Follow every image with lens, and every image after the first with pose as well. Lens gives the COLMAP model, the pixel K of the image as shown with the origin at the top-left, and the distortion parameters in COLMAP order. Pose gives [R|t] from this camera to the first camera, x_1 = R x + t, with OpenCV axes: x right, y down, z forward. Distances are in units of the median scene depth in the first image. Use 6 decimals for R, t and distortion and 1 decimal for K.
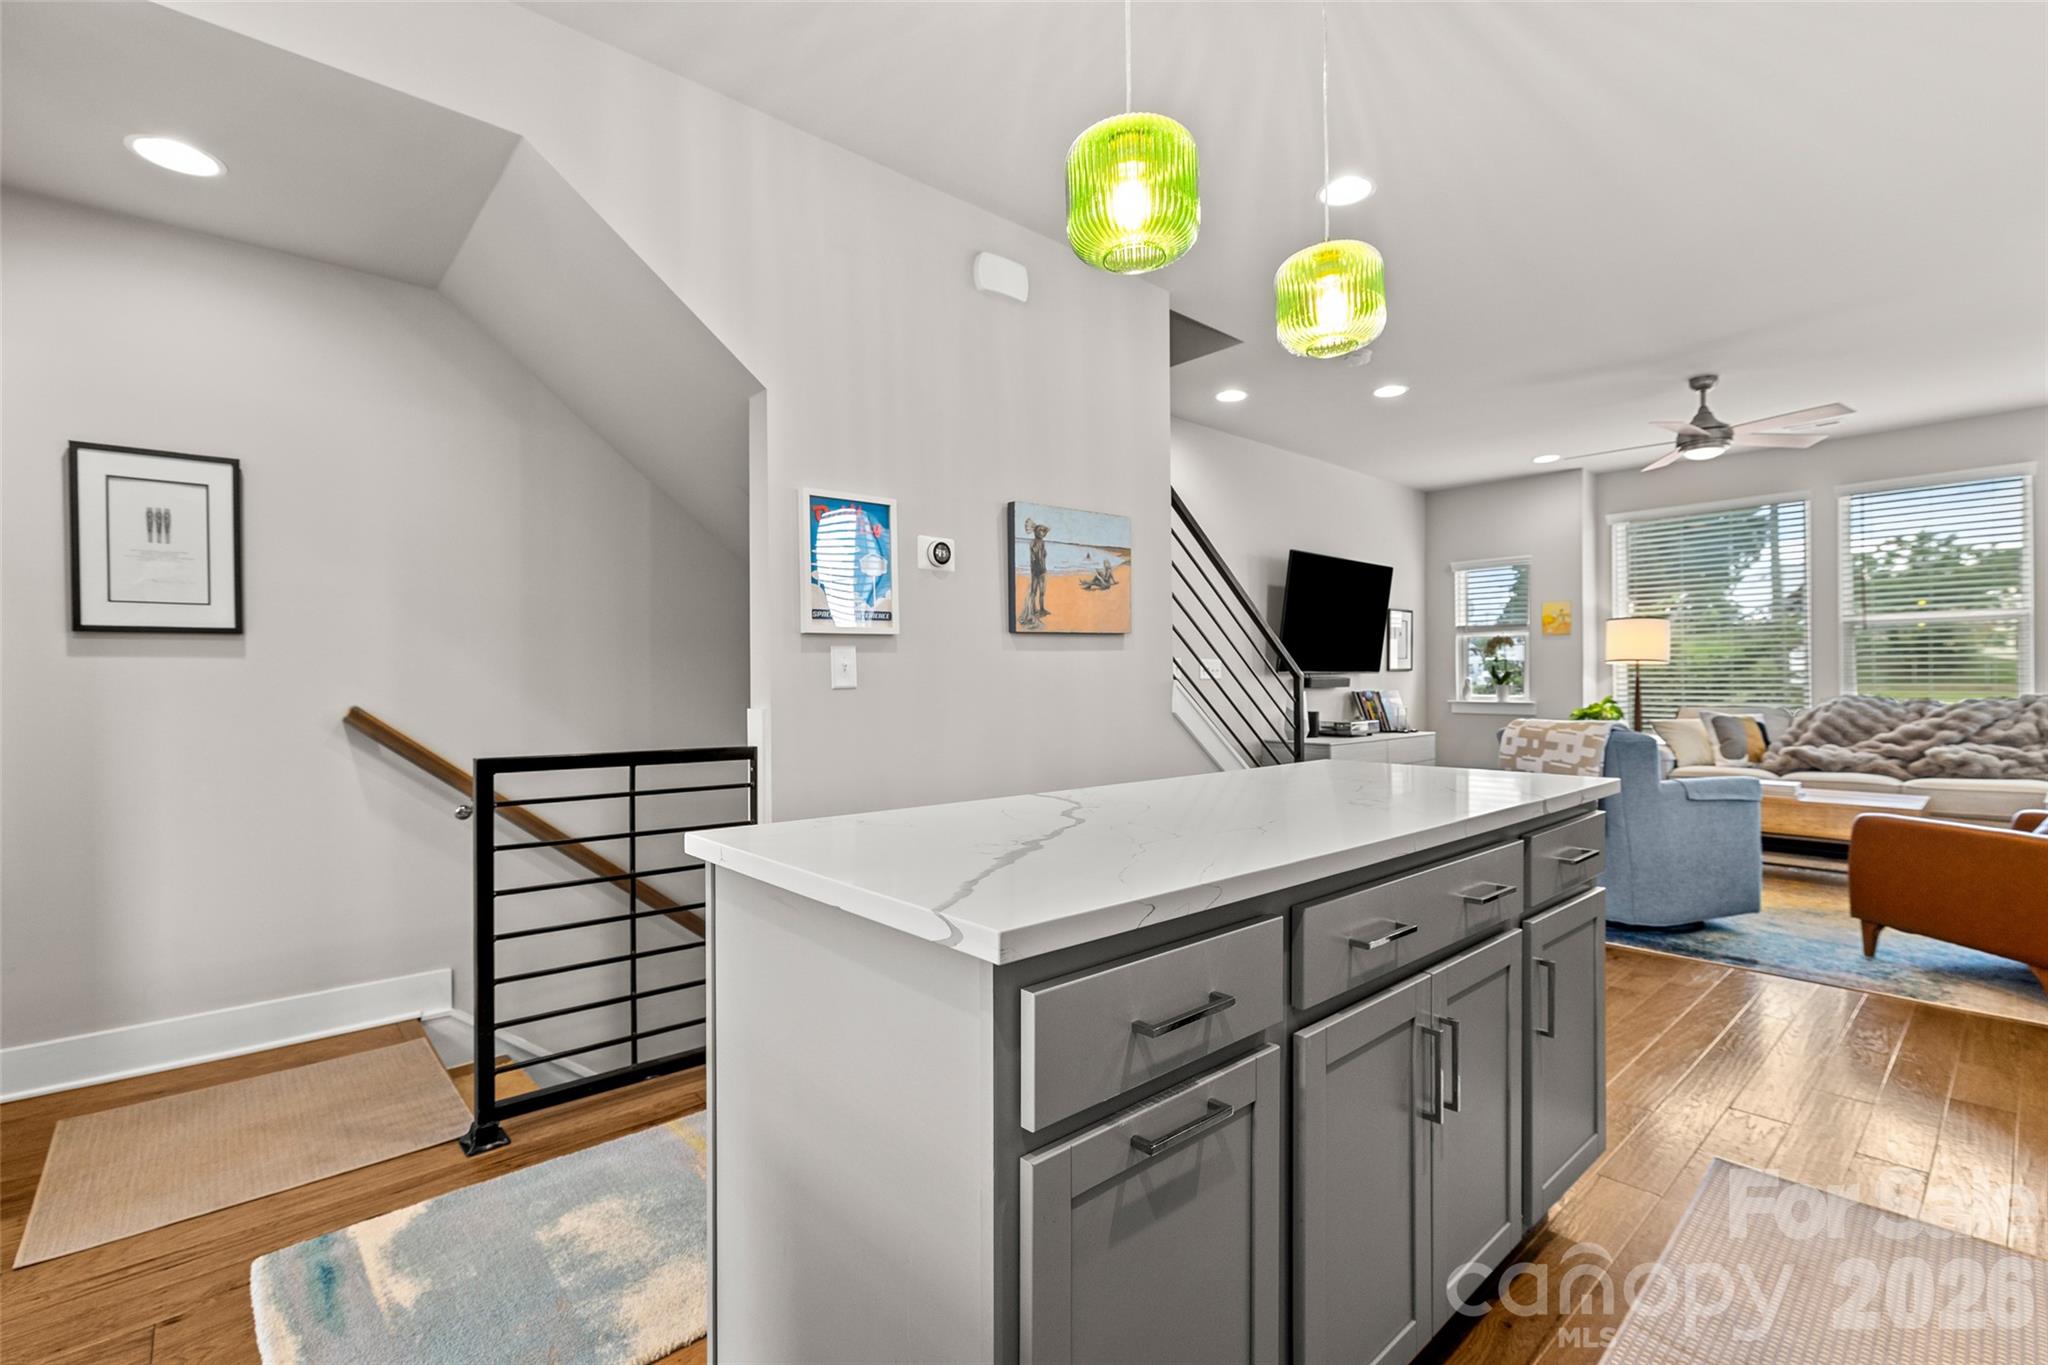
lens RADIAL K [[913.5, 0, 1030.9], [0, 913.5, 685.3], [0, 0, 1]] dist [-0.001352, 0.000552]
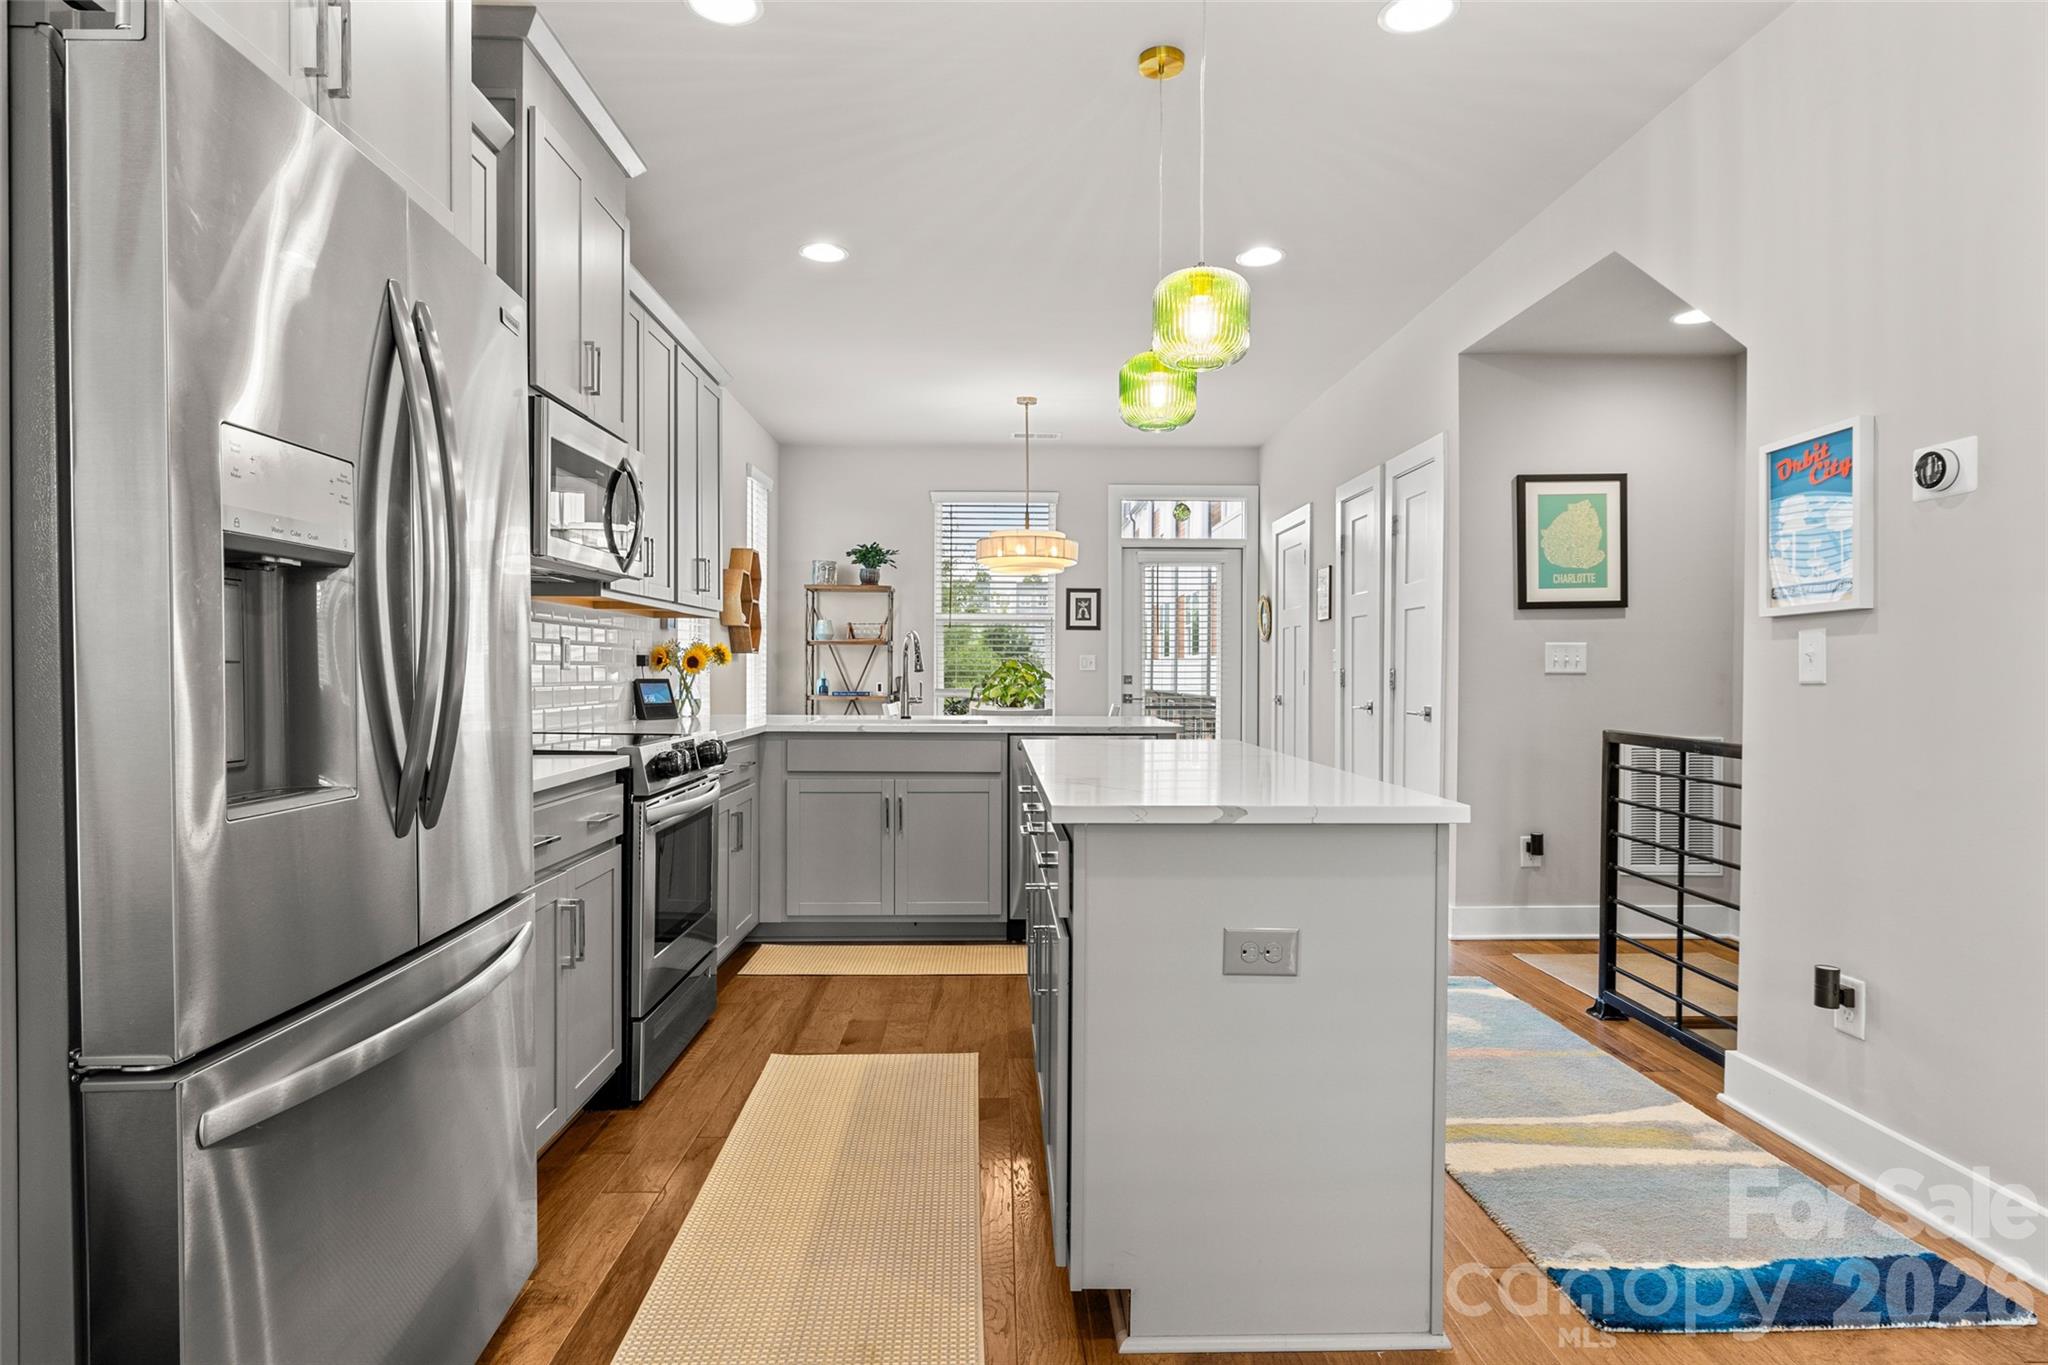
lens RADIAL K [[1102.5, 0, 1008.1], [0, 1102.5, 685.6], [0, 0, 1]] dist [-0.004904, 0.001313]
pose [[-0.652282, 0.012571, -0.757872, 0.461403], [-0.003108, 0.999810, 0.019259, -0.005292], [0.757970, 0.014918, -0.652119, 0.530545]]
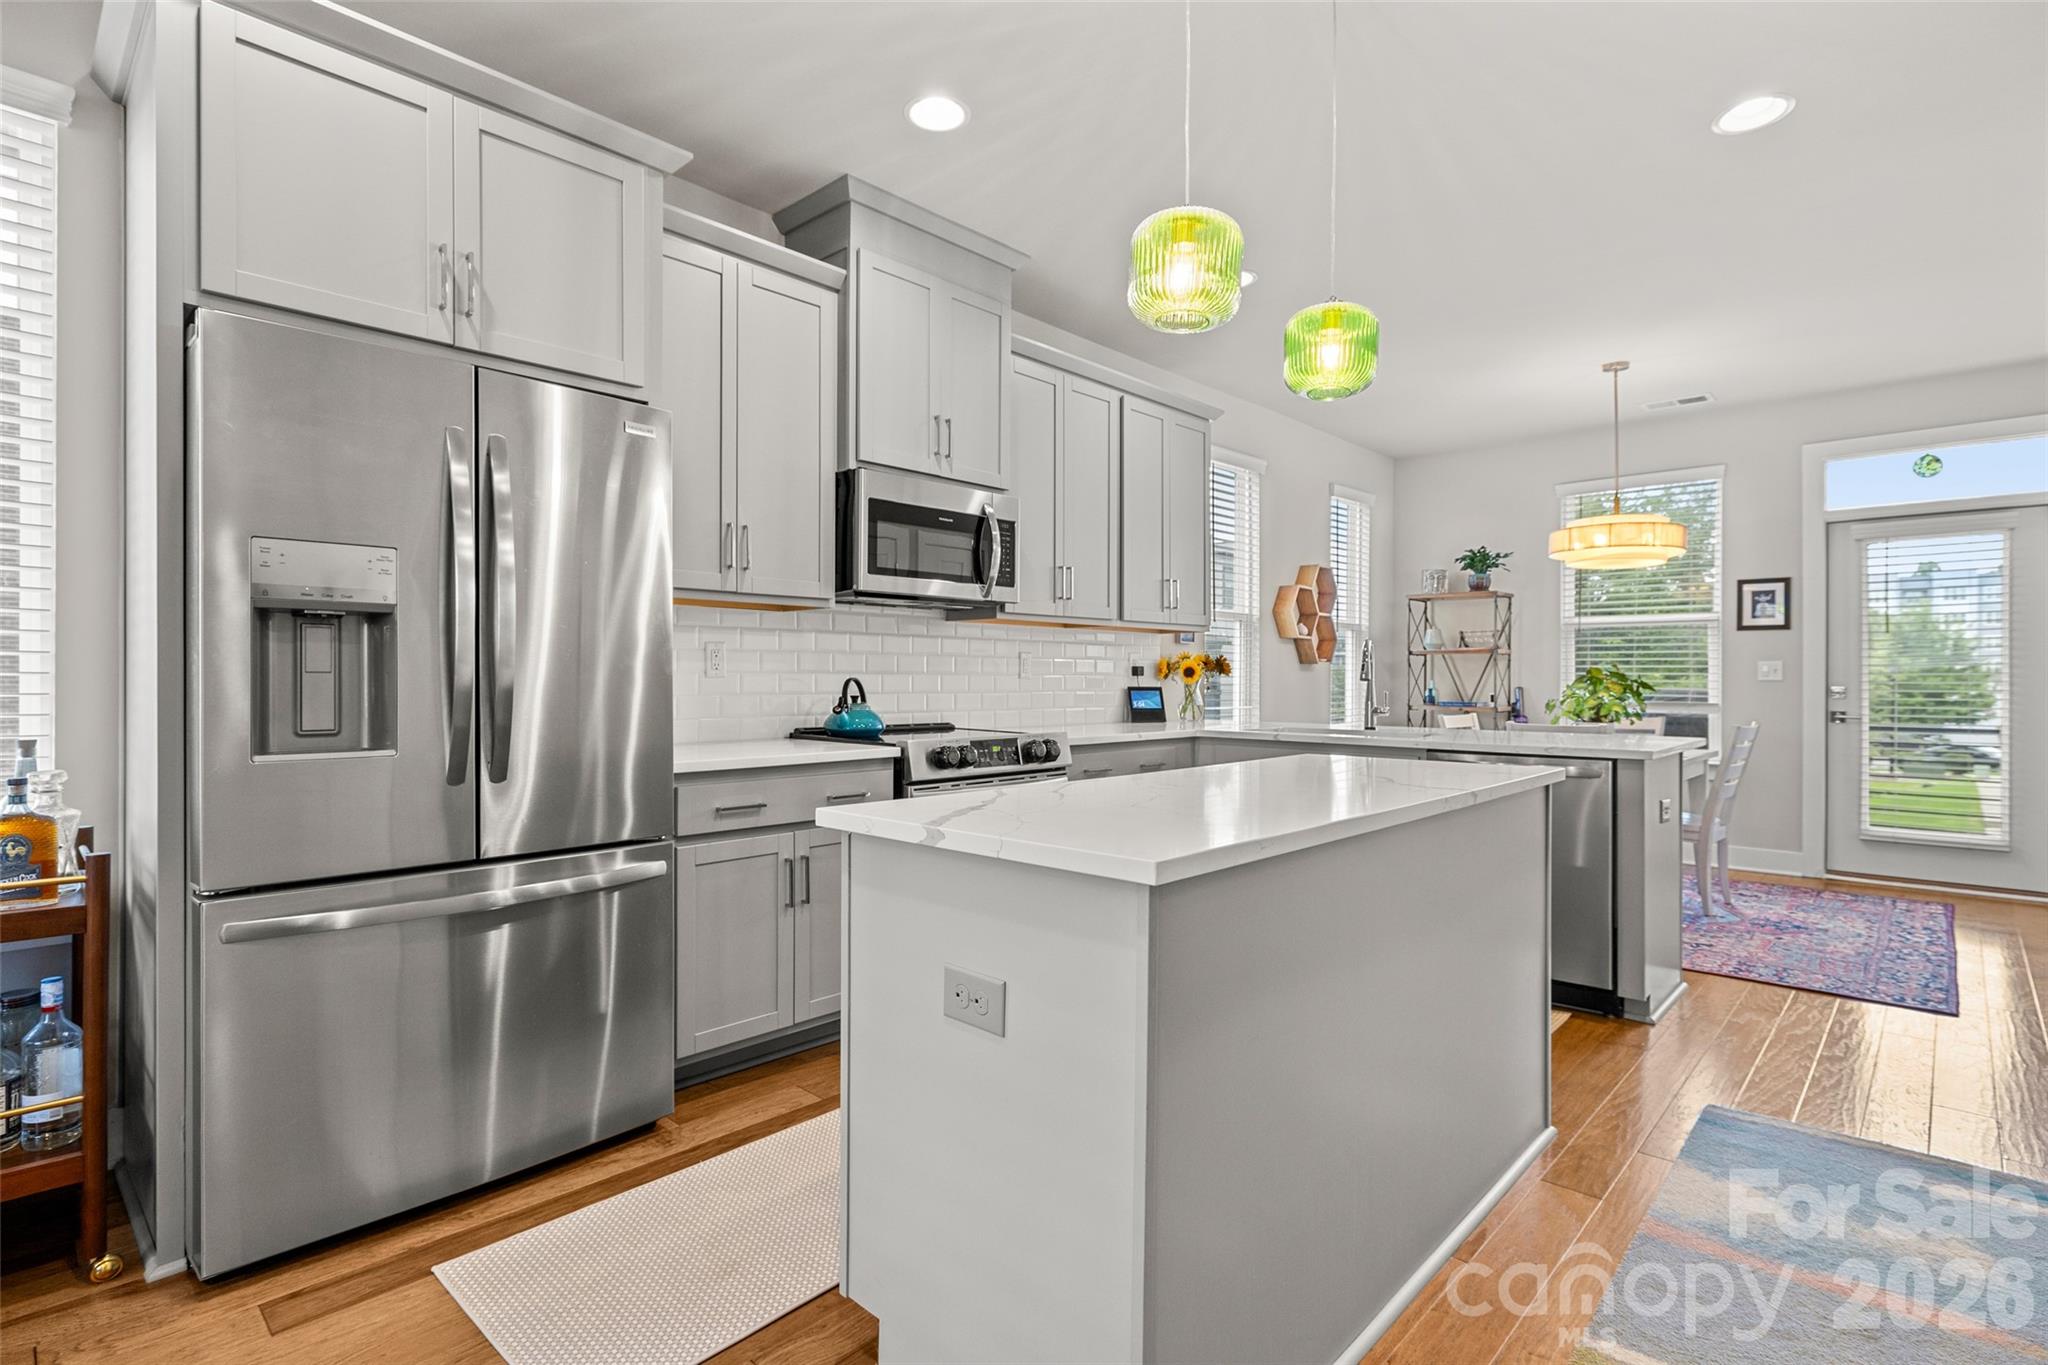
lens RADIAL K [[978.9, 0, 1015.7], [0, 978.9, 684.2], [0, 0, 1]] dist [-0.003666, 0.001881]
pose [[-0.996831, 0.001984, -0.079528, 0.167310], [0.001269, 0.999958, 0.009031, -0.003616], [0.079542, 0.008901, -0.996792, 0.628983]]
